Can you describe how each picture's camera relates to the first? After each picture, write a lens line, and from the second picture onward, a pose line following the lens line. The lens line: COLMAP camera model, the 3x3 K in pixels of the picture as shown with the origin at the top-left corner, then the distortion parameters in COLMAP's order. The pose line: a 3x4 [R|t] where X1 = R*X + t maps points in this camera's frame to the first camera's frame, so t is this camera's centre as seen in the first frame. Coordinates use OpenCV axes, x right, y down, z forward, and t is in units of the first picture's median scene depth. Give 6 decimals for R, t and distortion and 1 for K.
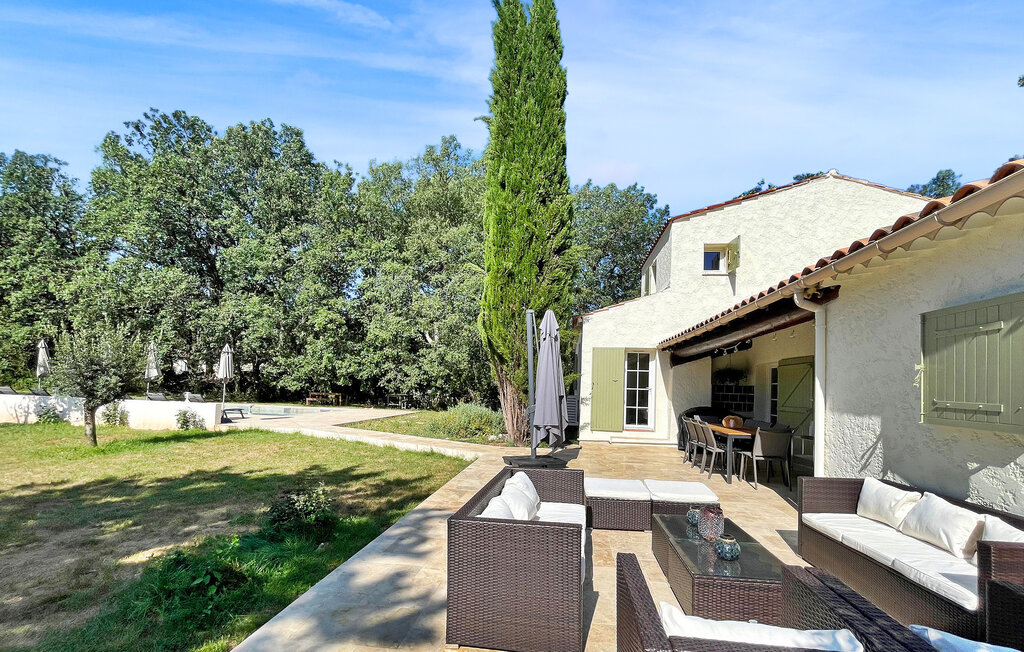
lens RADIAL K [[425.6, 0, 513.8], [0, 425.6, 319.7], [0, 0, 1]] dist [-0.000140, 0.000011]
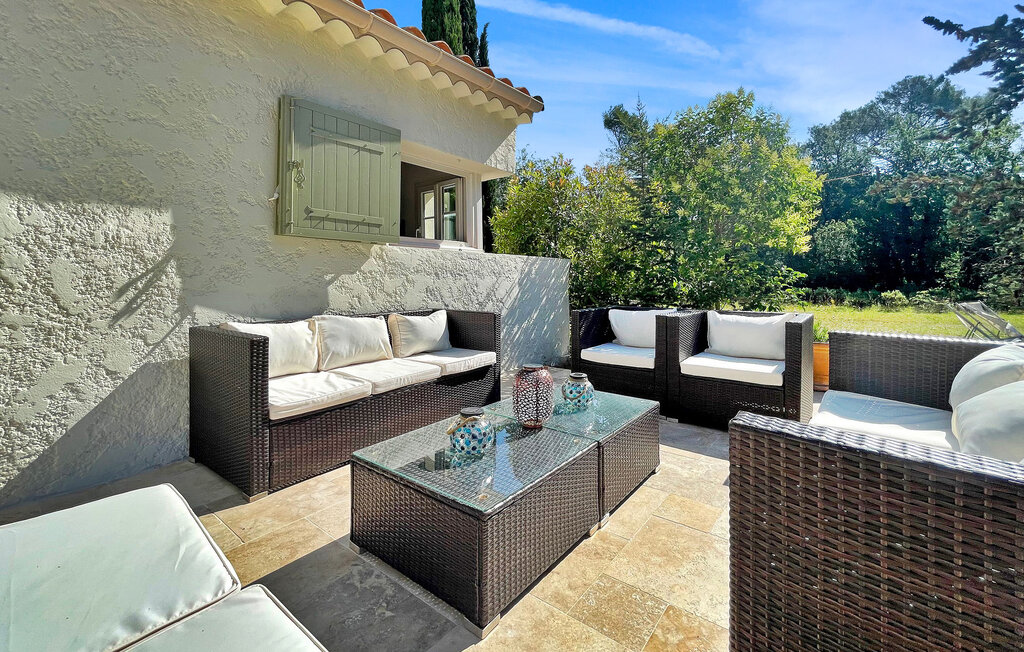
lens RADIAL K [[425.6, 0, 513.8], [0, 425.6, 319.7], [0, 0, 1]] dist [-0.000140, 0.000011]
pose [[-0.827835, -0.103524, 0.551337, 0.178649], [-0.125333, 0.992113, -0.001900, 0.373139], [-0.546791, -0.070674, -0.834281, 1.516971]]
